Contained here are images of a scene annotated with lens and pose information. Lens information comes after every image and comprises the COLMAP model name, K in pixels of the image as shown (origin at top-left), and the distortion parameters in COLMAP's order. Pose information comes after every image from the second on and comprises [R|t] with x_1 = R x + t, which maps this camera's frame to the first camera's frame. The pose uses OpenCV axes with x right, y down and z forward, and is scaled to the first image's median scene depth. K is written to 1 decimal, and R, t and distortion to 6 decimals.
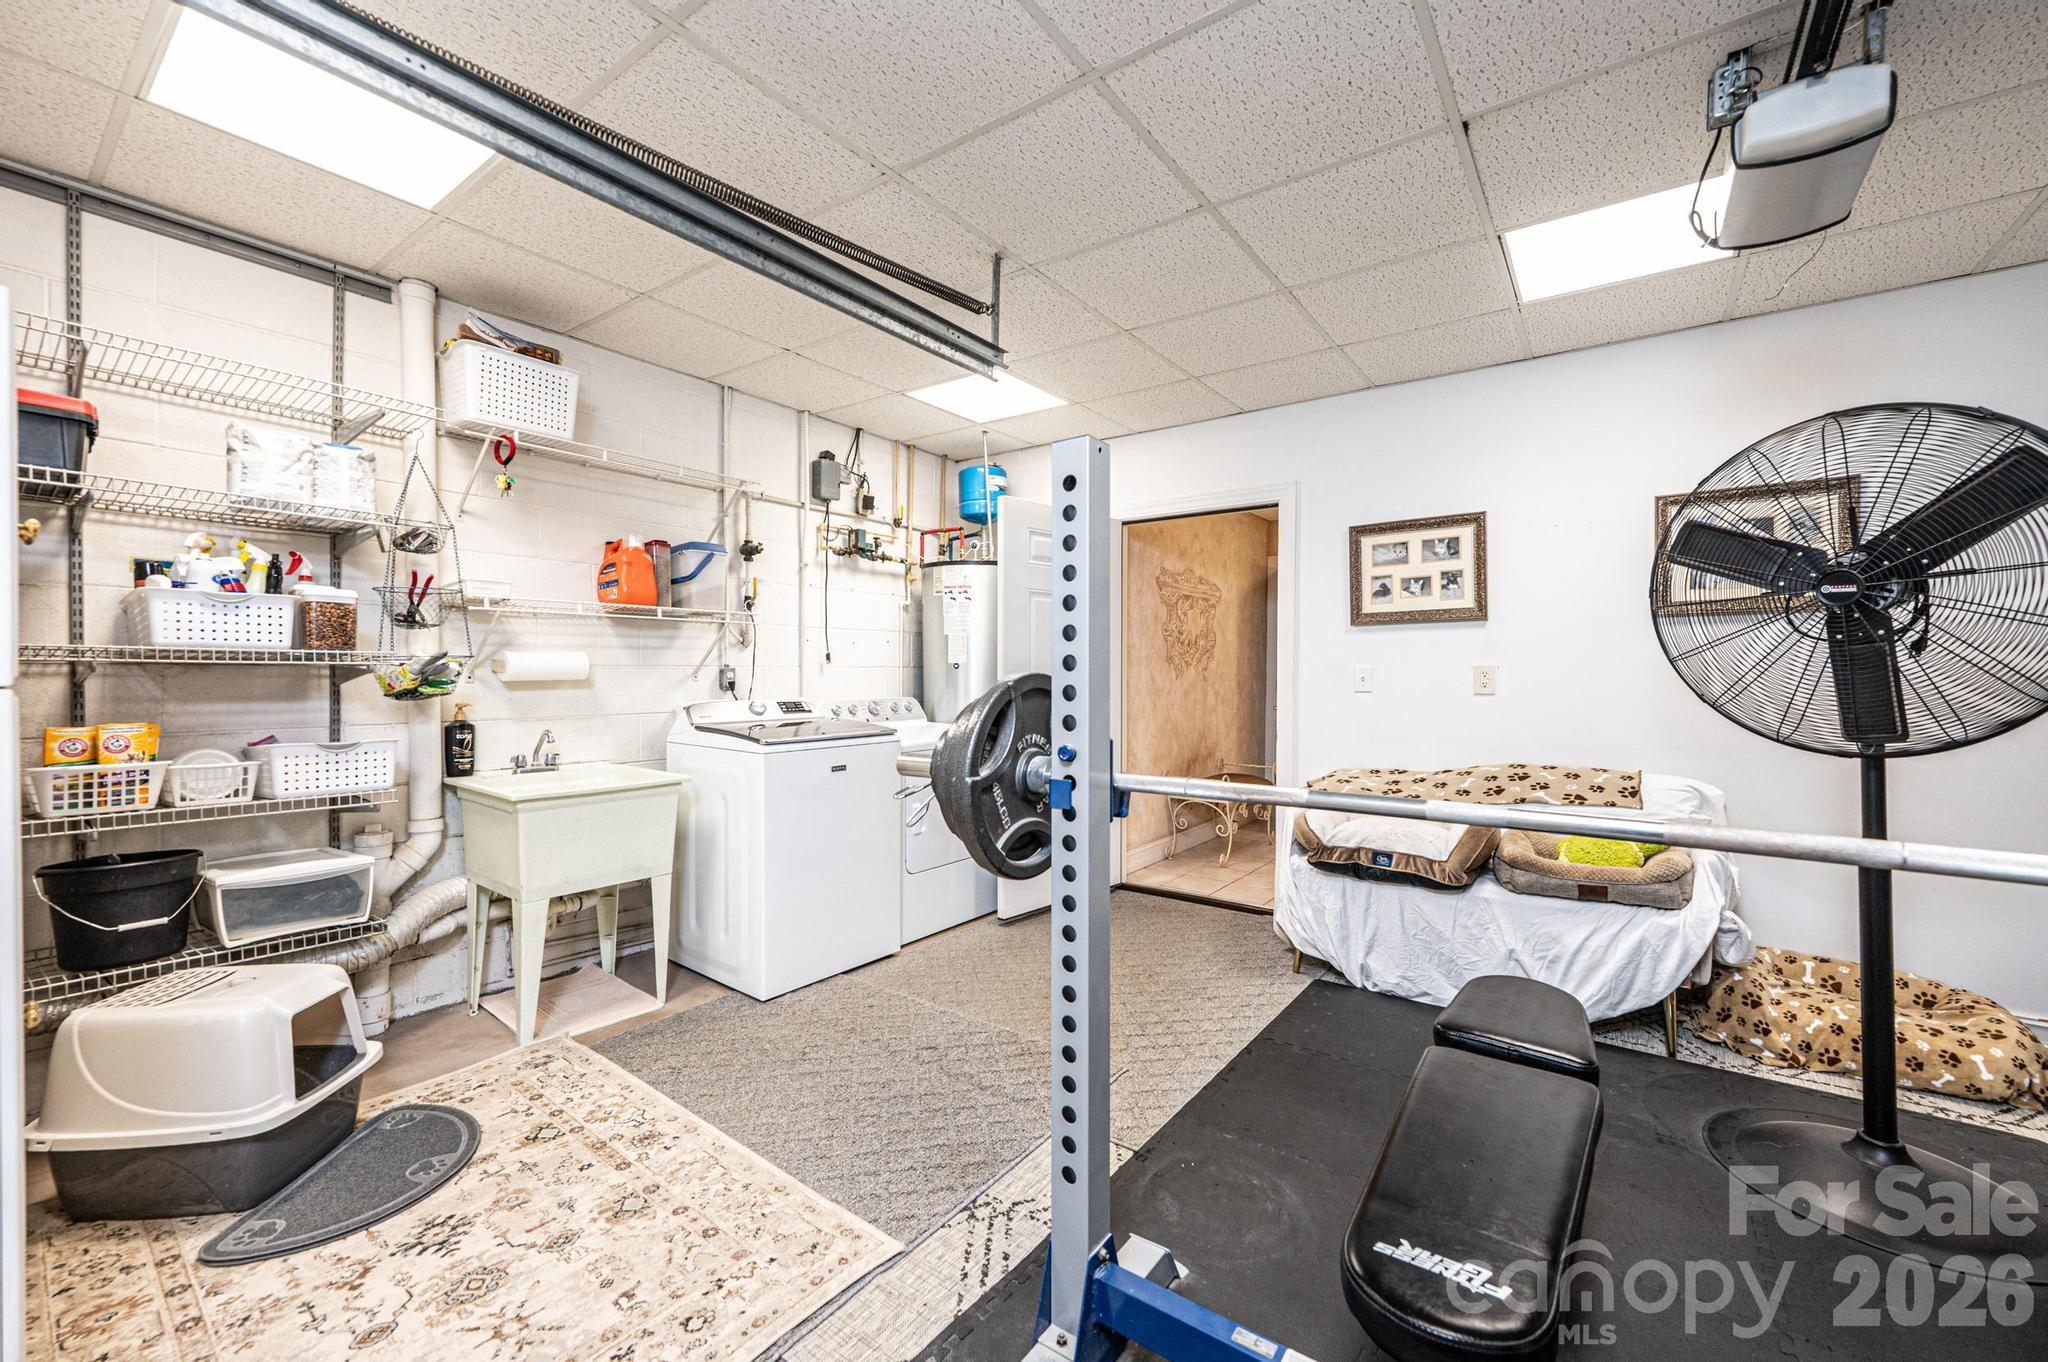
lens RADIAL K [[814.9, 0, 1027.3], [0, 814.9, 682.5], [0, 0, 1]] dist [0.000771, -0.000260]
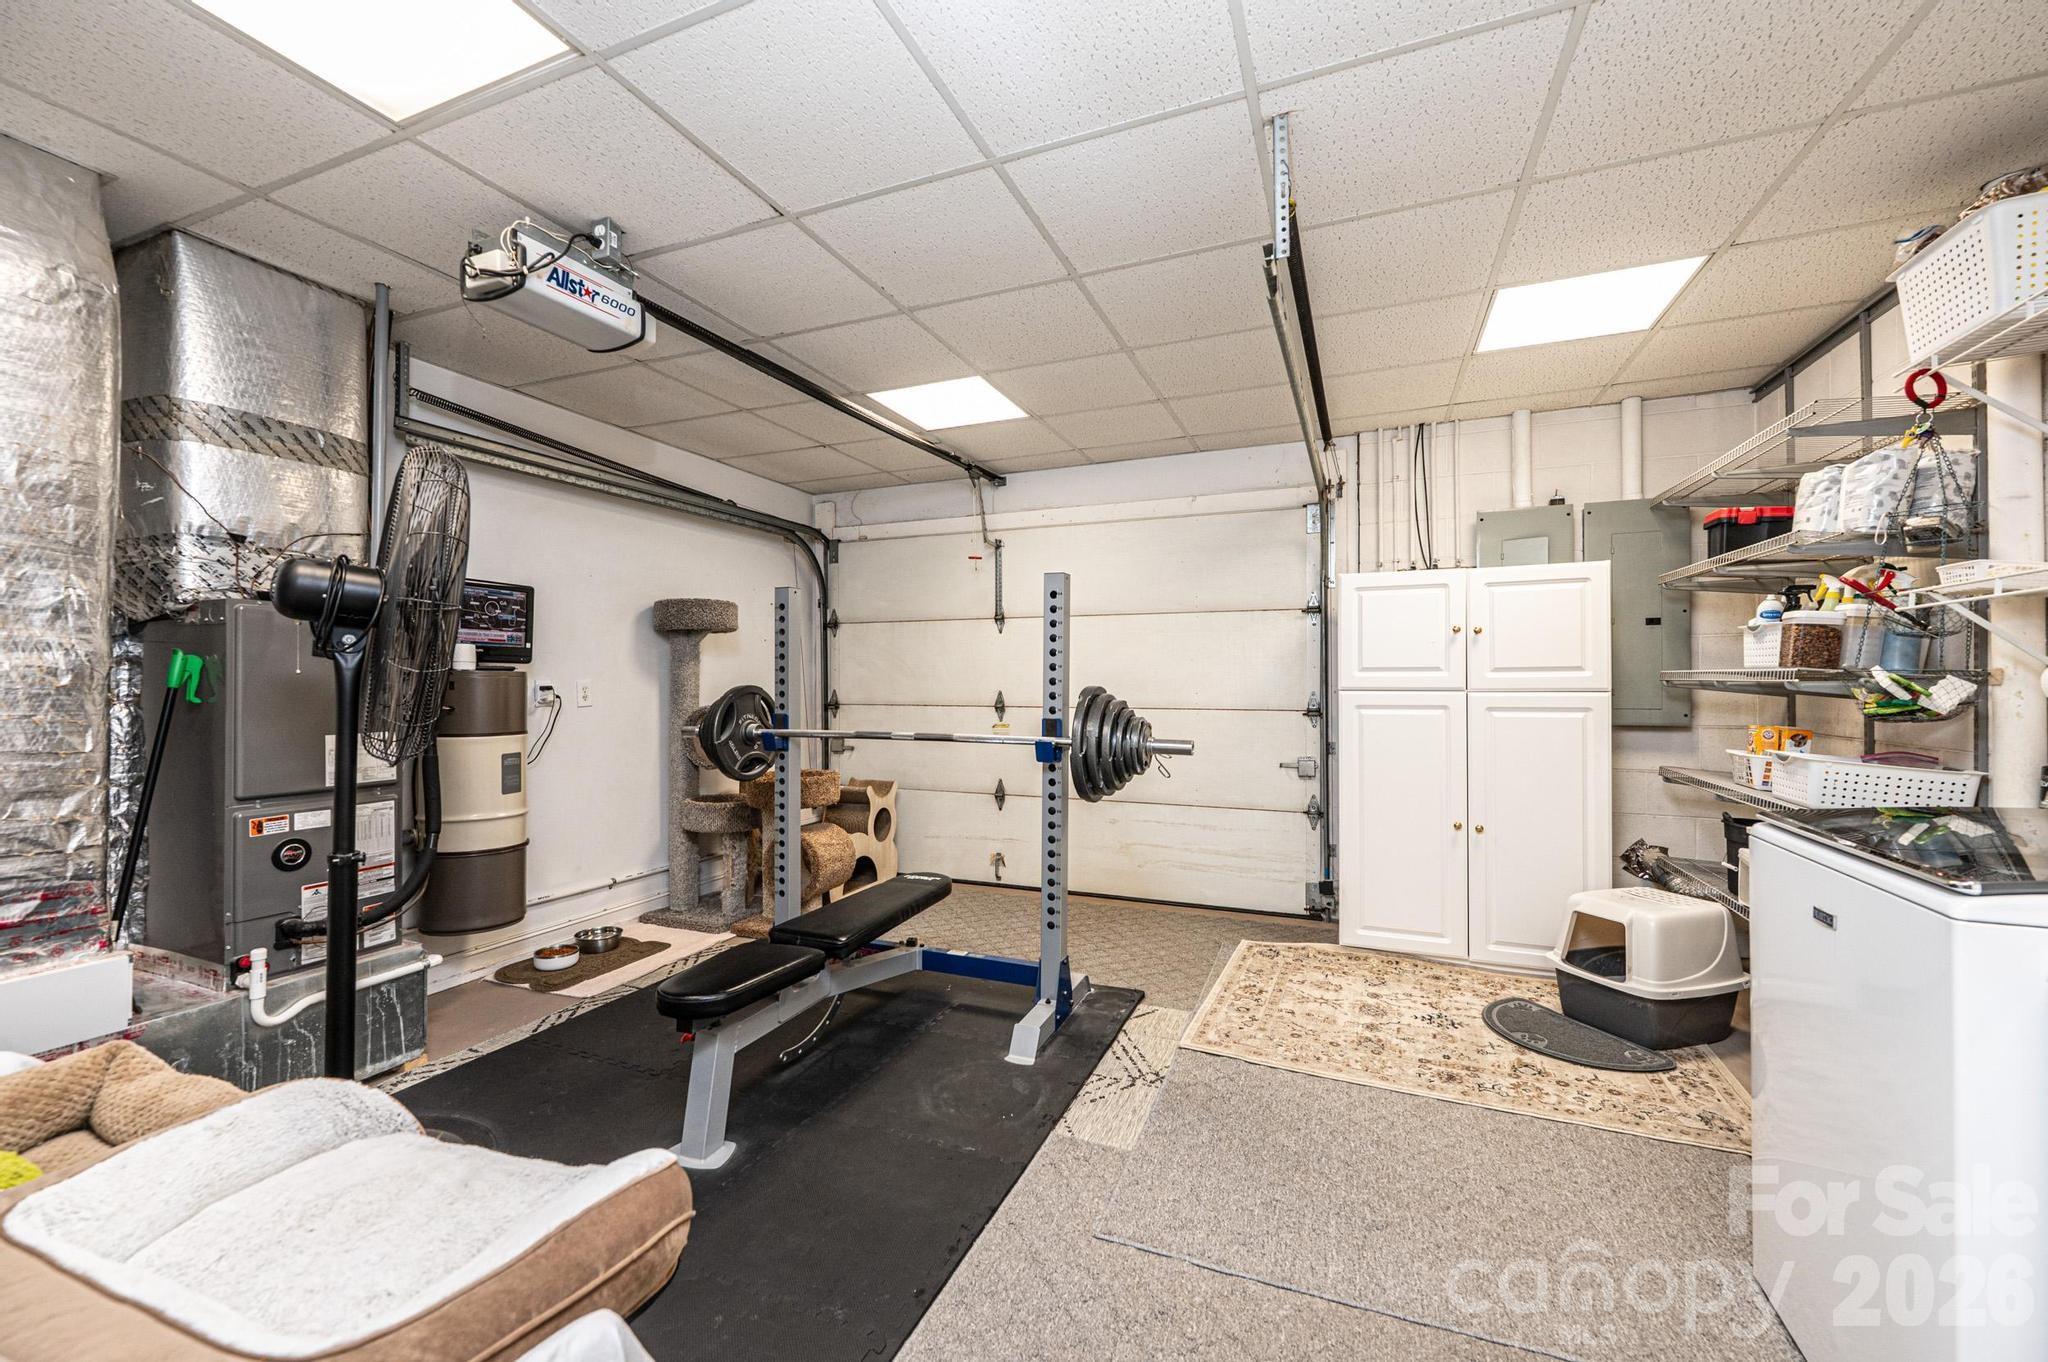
lens RADIAL K [[814.9, 0, 1027.3], [0, 814.9, 682.5], [0, 0, 1]] dist [0.000771, -0.000260]
pose [[-0.972117, 0.000352, -0.234495, 0.472365], [-0.001936, 0.999953, 0.009525, -0.035638], [0.234488, 0.009713, -0.972071, 2.275640]]
